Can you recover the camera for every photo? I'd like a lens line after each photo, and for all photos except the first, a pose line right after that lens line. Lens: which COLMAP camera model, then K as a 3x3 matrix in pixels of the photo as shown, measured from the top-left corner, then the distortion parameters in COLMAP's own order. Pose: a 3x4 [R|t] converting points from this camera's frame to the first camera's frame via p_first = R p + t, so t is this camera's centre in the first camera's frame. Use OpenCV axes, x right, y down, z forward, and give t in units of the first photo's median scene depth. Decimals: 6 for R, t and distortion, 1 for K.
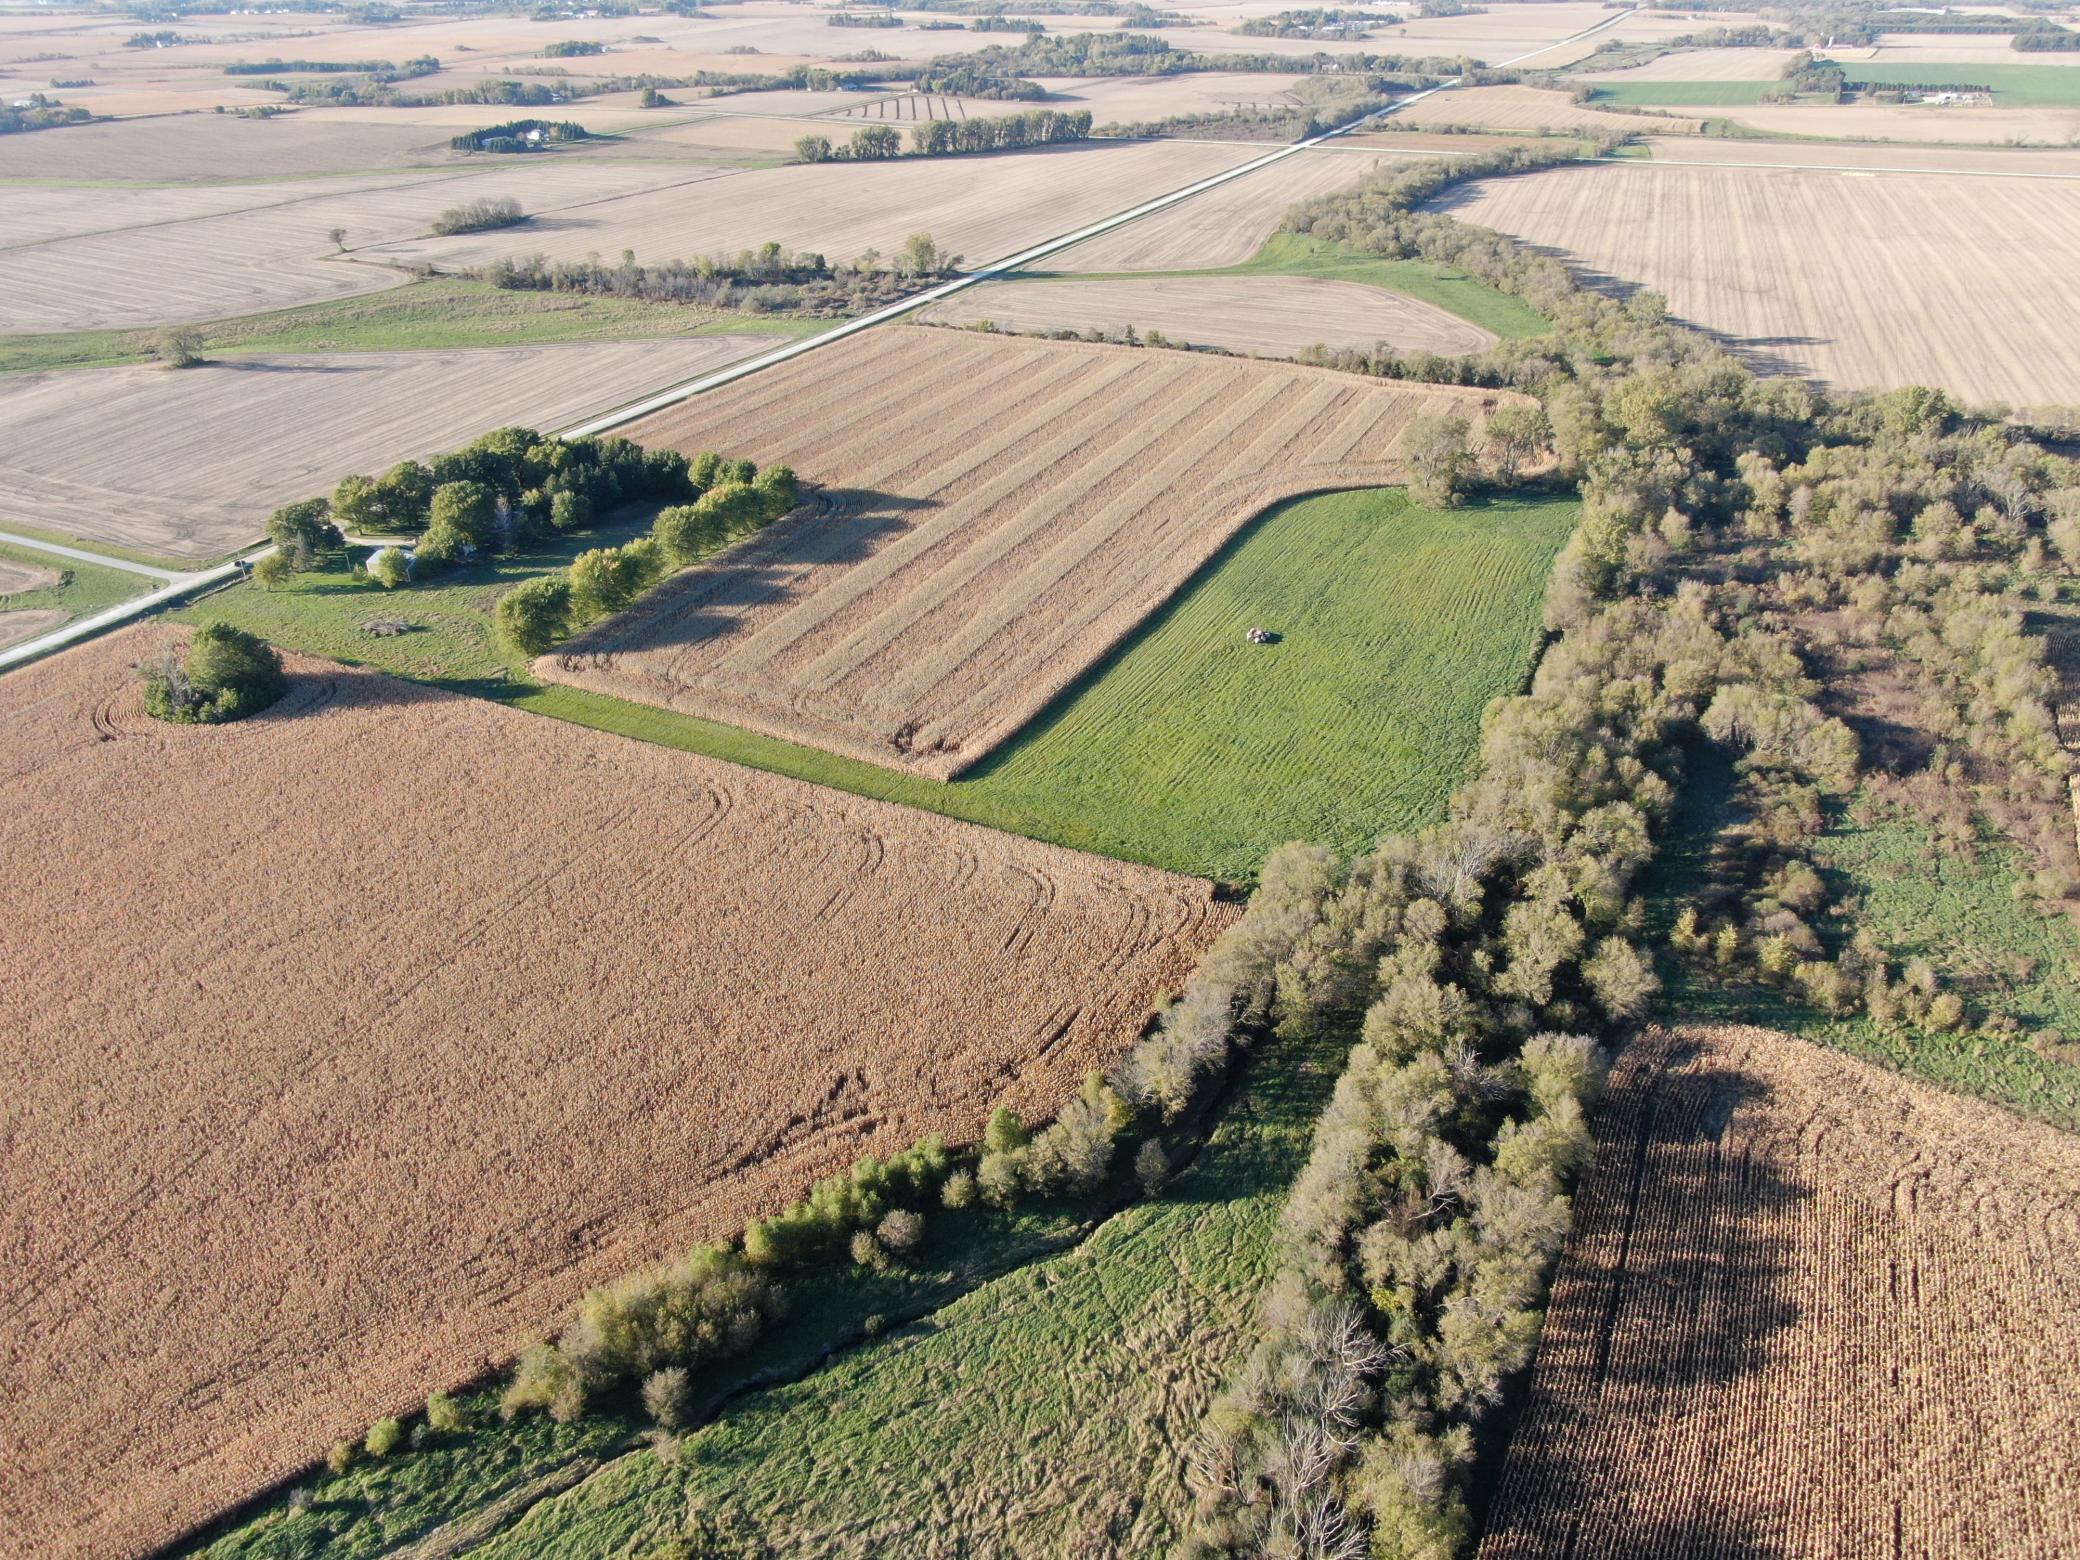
lens RADIAL K [[1498.6, 0, 1031.4], [0, 1498.6, 769.0], [0, 0, 1]] dist [-0.008142, 0.001277]
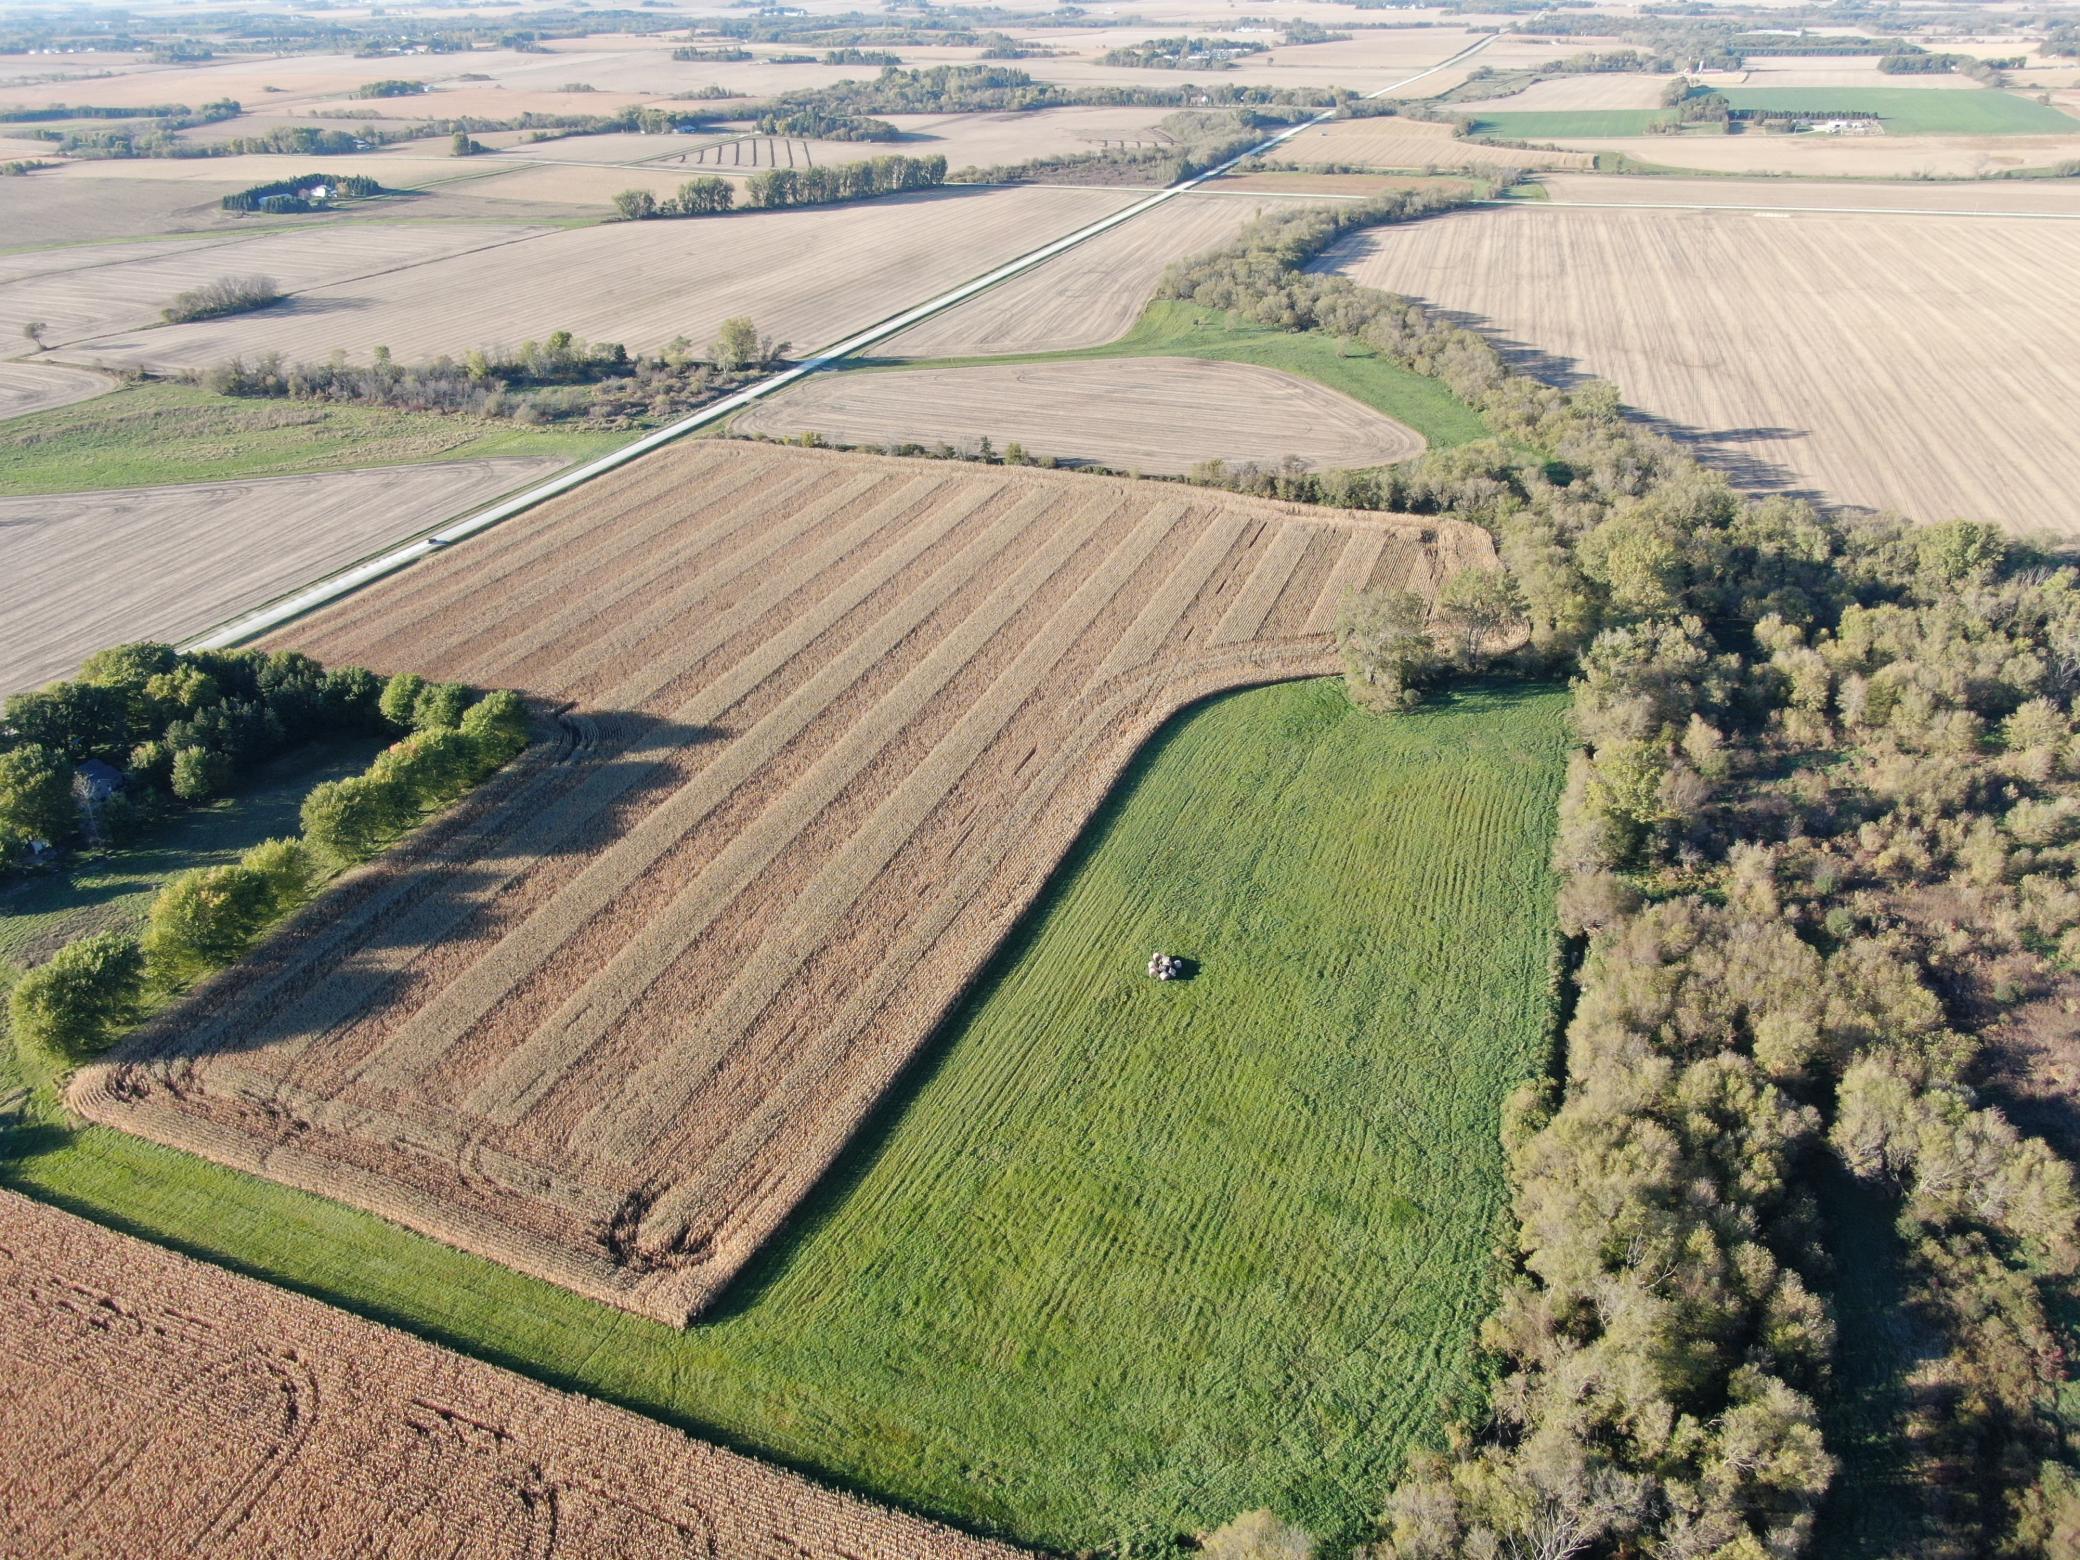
lens RADIAL K [[1498.6, 0, 1030.1], [0, 1498.6, 774.7], [0, 0, 1]] dist [-0.008142, 0.001277]
pose [[0.996790, -0.042450, 0.067877, 0.037684], [0.043205, 0.999019, -0.009691, -0.144636], [-0.067399, 0.012592, 0.997647, 0.254625]]
